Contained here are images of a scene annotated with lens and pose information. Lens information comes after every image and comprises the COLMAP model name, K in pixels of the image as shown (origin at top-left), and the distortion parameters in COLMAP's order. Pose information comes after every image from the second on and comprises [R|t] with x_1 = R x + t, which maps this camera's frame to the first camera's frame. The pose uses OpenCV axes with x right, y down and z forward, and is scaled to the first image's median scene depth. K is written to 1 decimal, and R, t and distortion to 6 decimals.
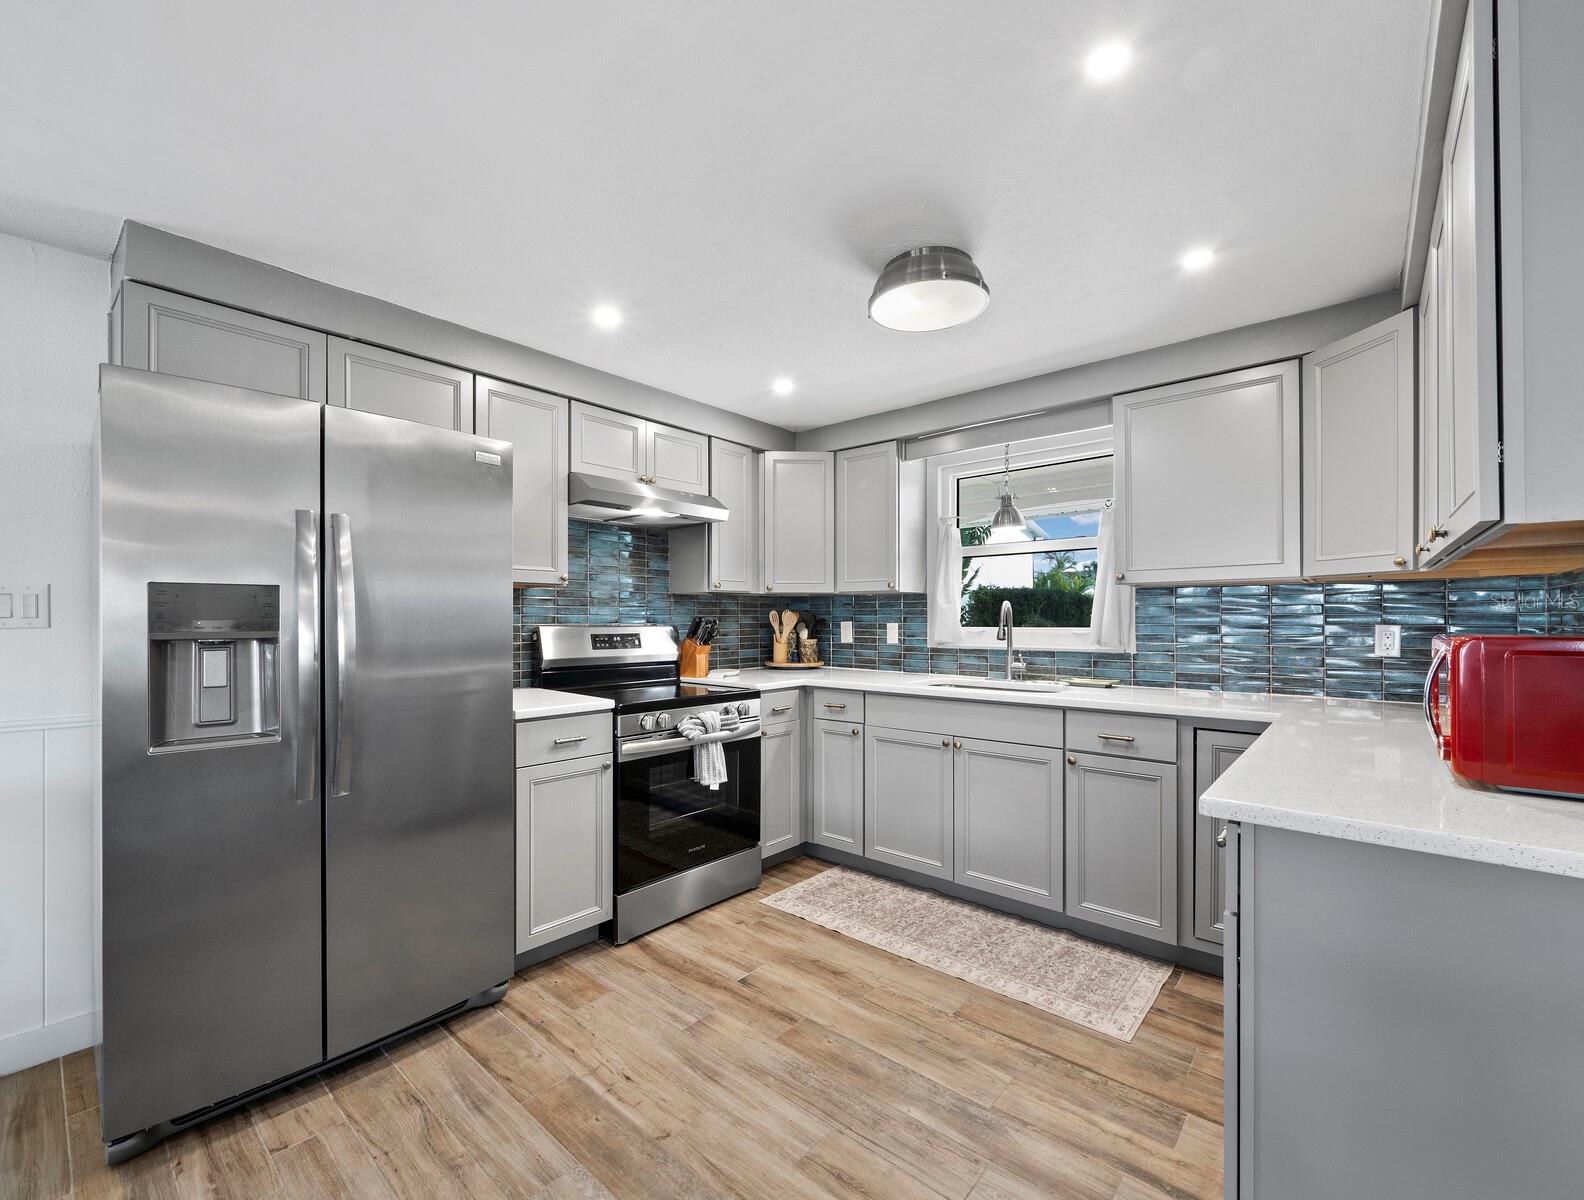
lens RADIAL K [[676.3, 0, 790.0], [0, 676.3, 613.9], [0, 0, 1]] dist [0.000867, 0.000252]
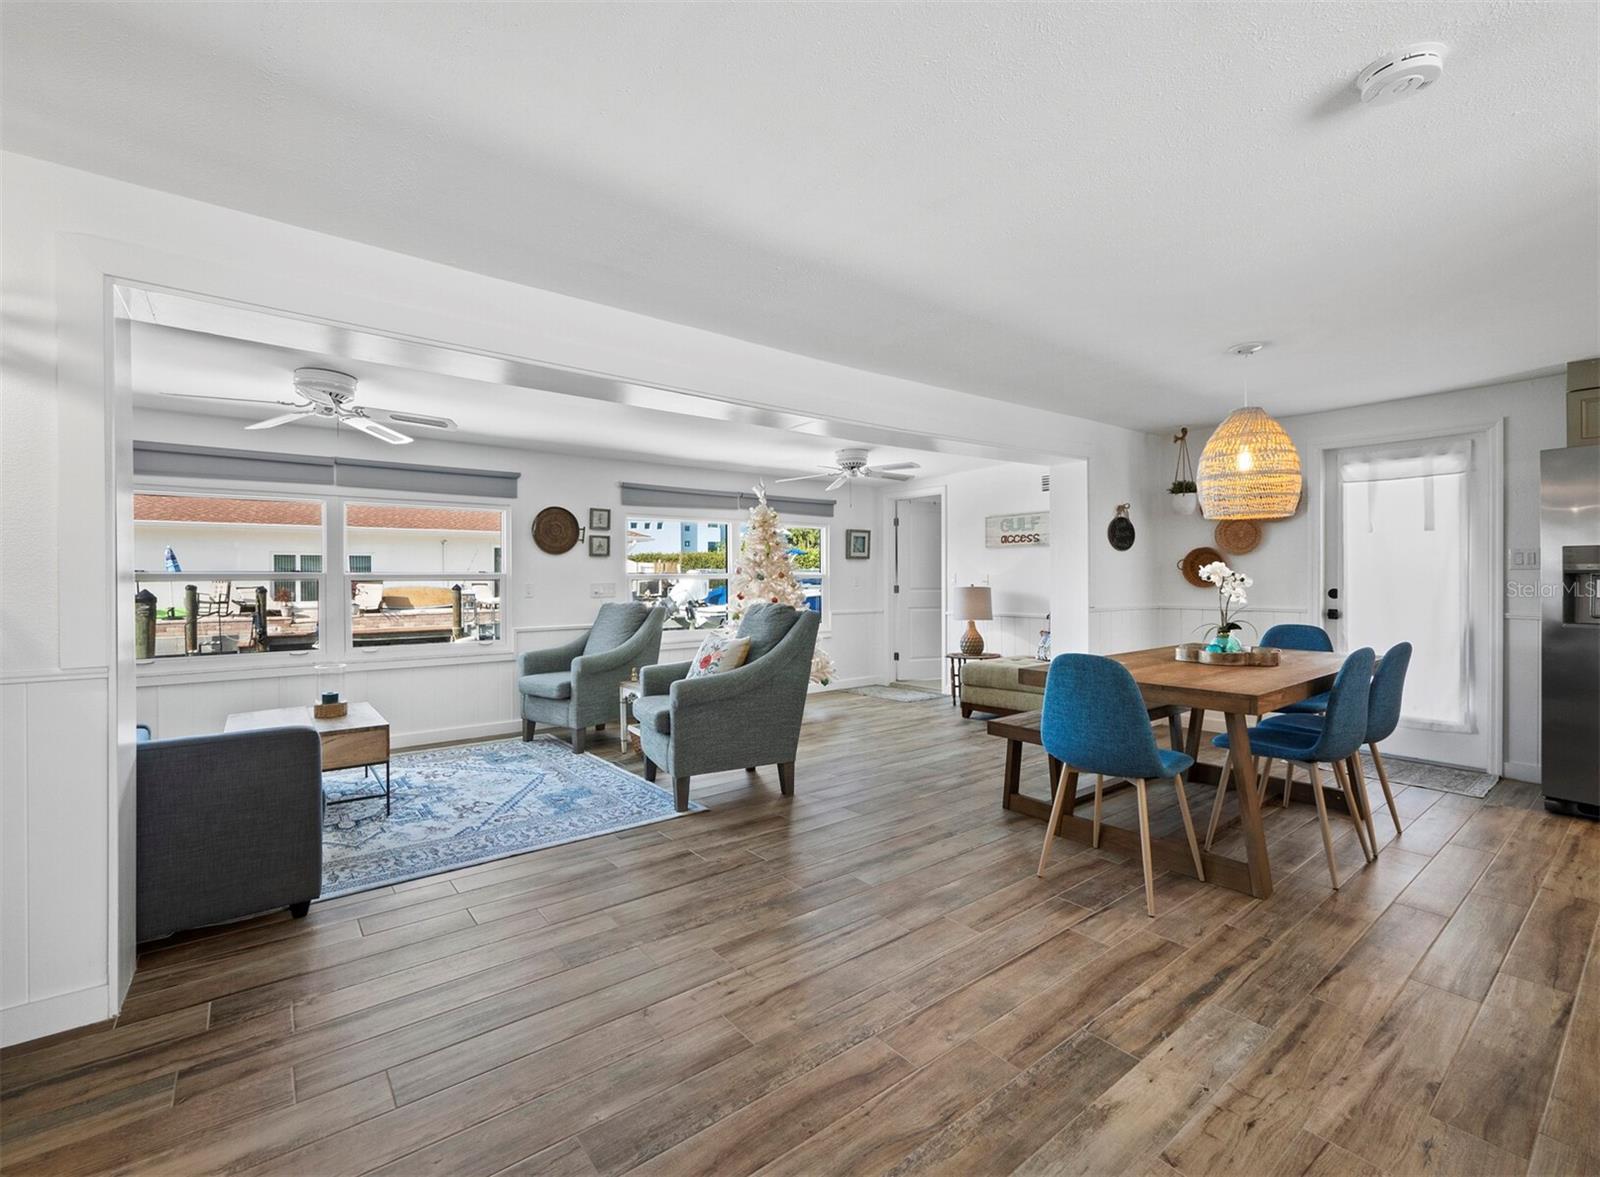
lens RADIAL K [[697.4, 0, 771.7], [0, 697.4, 578.2], [0, 0, 1]] dist [-0.003837, -0.000003]
pose [[-0.208428, 0.006646, -0.978015, 0.770813], [0.009089, 0.999947, 0.004858, 0.008976], [0.977995, -0.007877, -0.208477, -0.444354]]
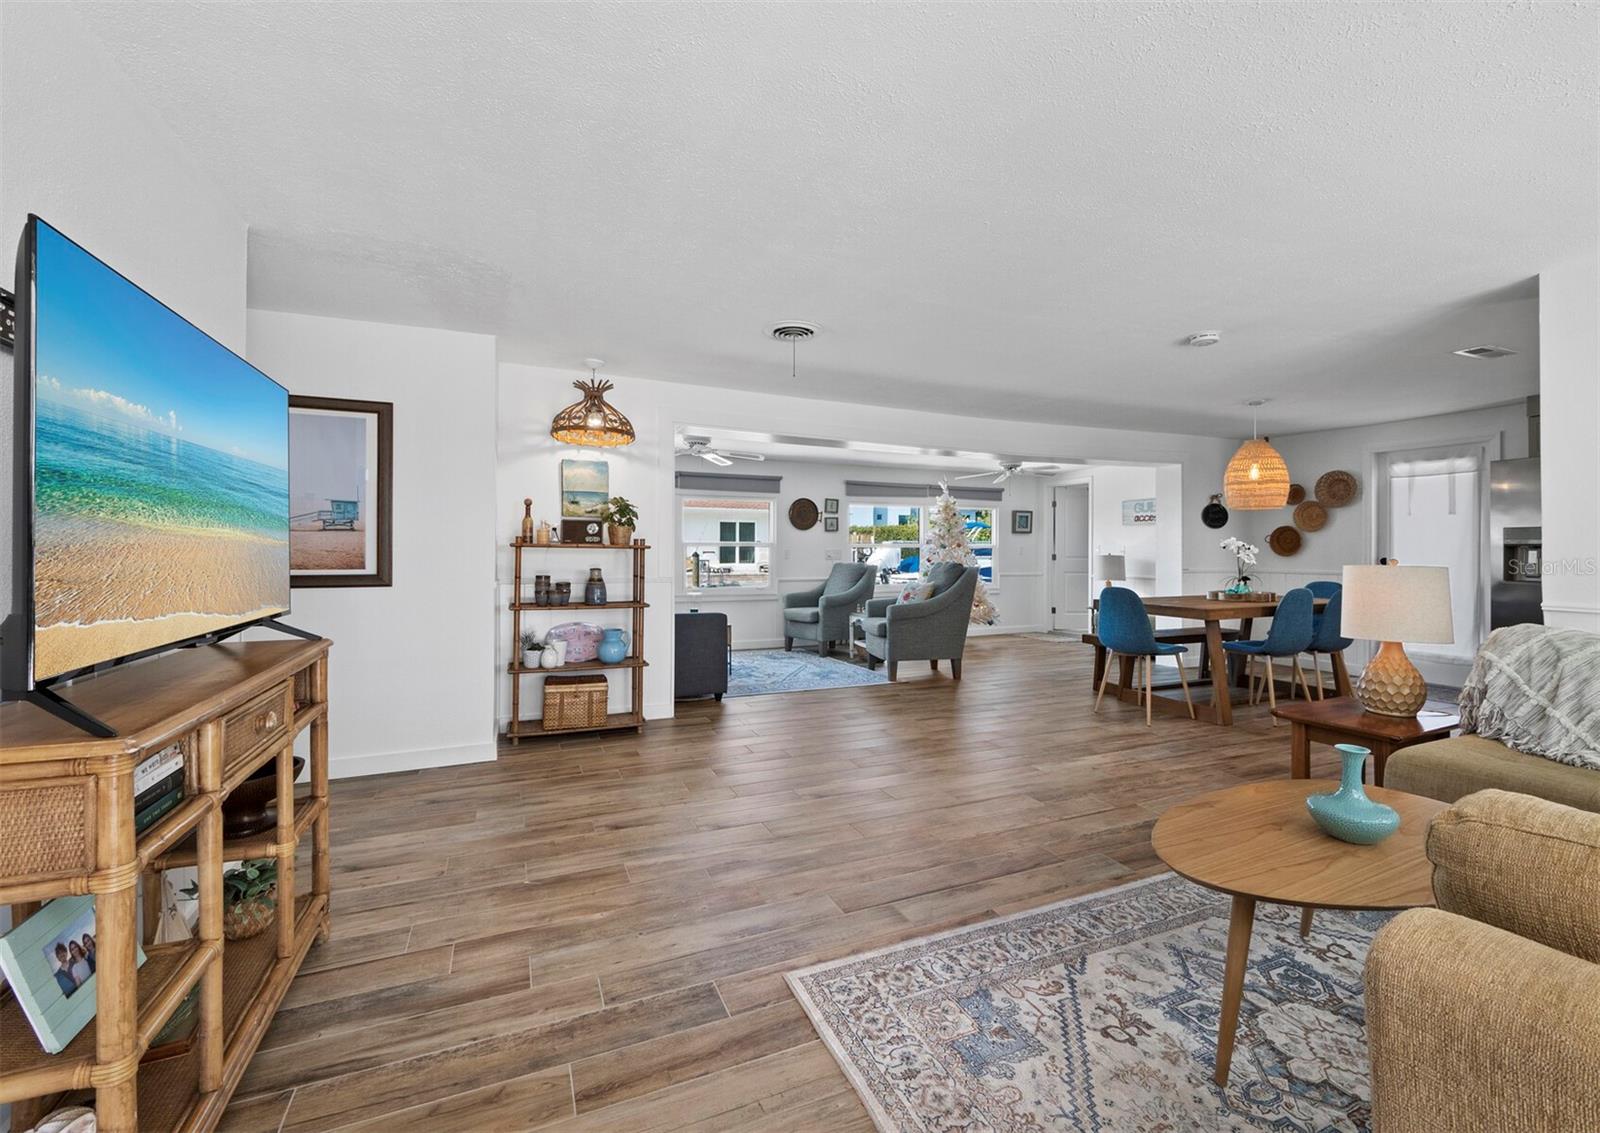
lens RADIAL K [[677.9, 0, 803.9], [0, 677.9, 546.8], [0, 0, 1]] dist [0.001909, 0.000153]
pose [[-0.423831, 0.000124, -0.905741, 1.452712], [0.001573, 0.999999, -0.000599, 0.016930], [0.905740, -0.001679, -0.423831, -0.265304]]
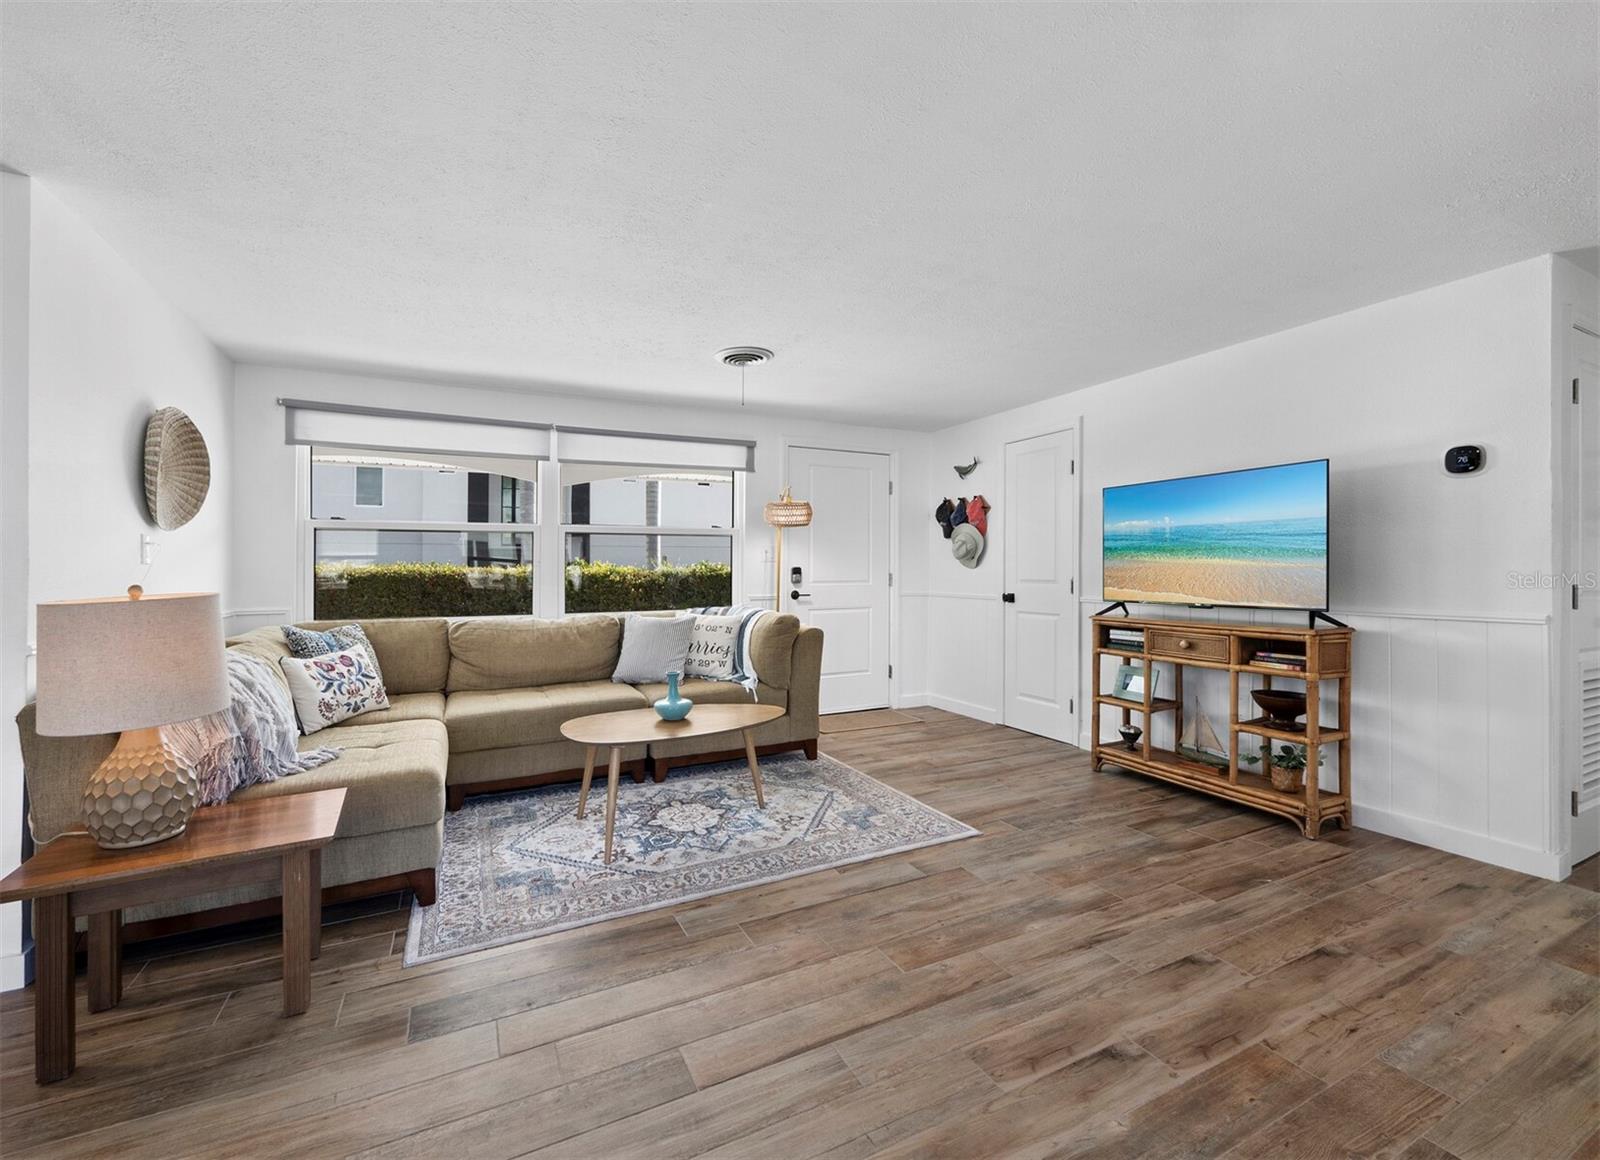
lens RADIAL K [[676.0, 0, 794.1], [0, 676.0, 565.7], [0, 0, 1]] dist [-0.001338, -0.000145]
pose [[0.384066, 0.005714, 0.923288, 0.105153], [-0.000379, 0.999982, -0.006031, 0.021519], [-0.923305, 0.001966, 0.384061, -0.612556]]
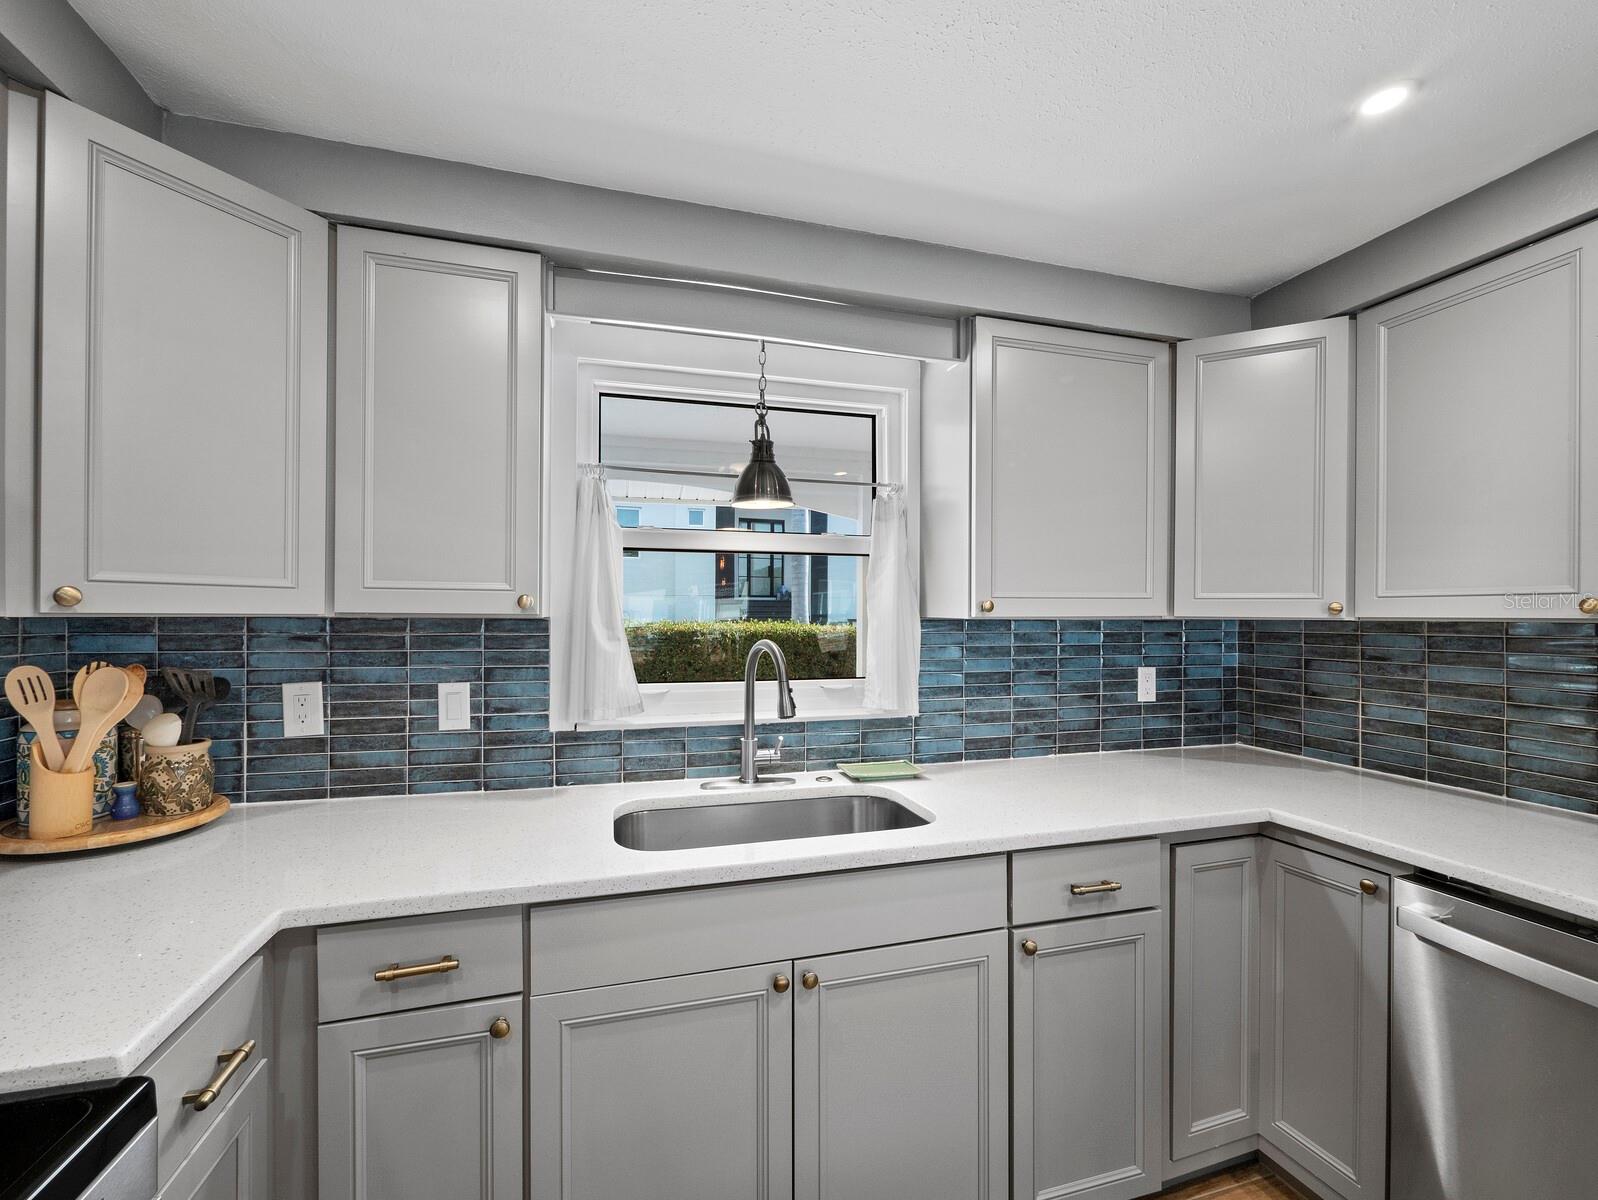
lens RADIAL K [[673.4, 0, 813.2], [0, 673.4, 619.1], [0, 0, 1]] dist [-0.002763, -0.000078]
pose [[0.542881, 0.004199, 0.839799, -0.099660], [-0.008416, 0.999964, 0.000441, -0.033712], [-0.839767, -0.007307, 0.542897, 0.633435]]
